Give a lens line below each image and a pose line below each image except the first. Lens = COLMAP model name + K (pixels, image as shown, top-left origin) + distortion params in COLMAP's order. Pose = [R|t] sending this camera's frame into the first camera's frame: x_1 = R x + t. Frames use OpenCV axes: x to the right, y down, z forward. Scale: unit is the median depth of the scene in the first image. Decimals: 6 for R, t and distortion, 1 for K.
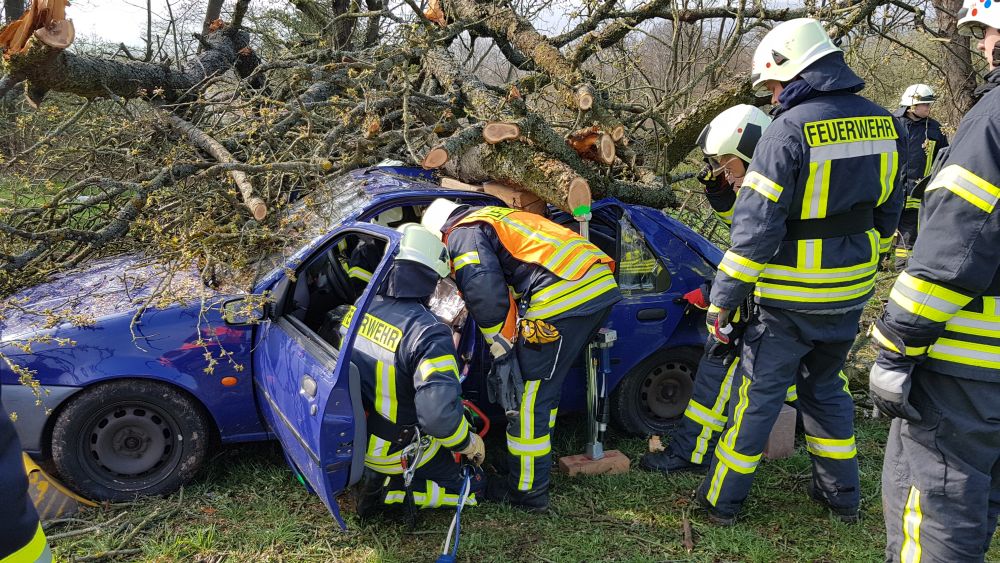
lens RADIAL K [[796.2, 0, 507.0], [0, 796.2, 271.5], [0, 0, 1]] dist [0.013386, -0.033394]
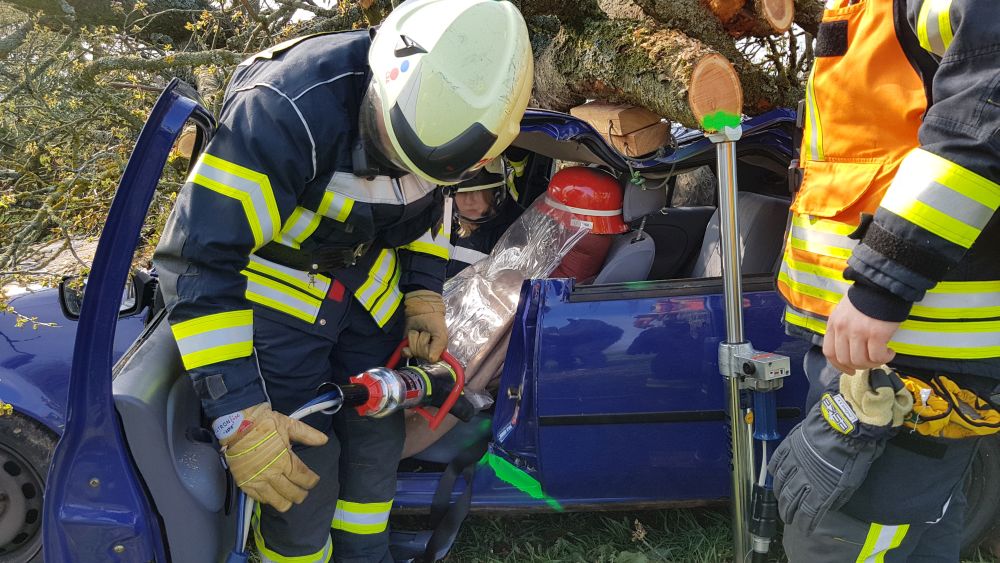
lens RADIAL K [[796.2, 0, 506.6], [0, 796.2, 284.2], [0, 0, 1]] dist [0.013386, -0.033394]
pose [[0.961905, 0.013402, -0.273055, 0.101917], [-0.020217, 0.999550, -0.022162, 0.042982], [0.272635, 0.026838, 0.961743, 0.464901]]
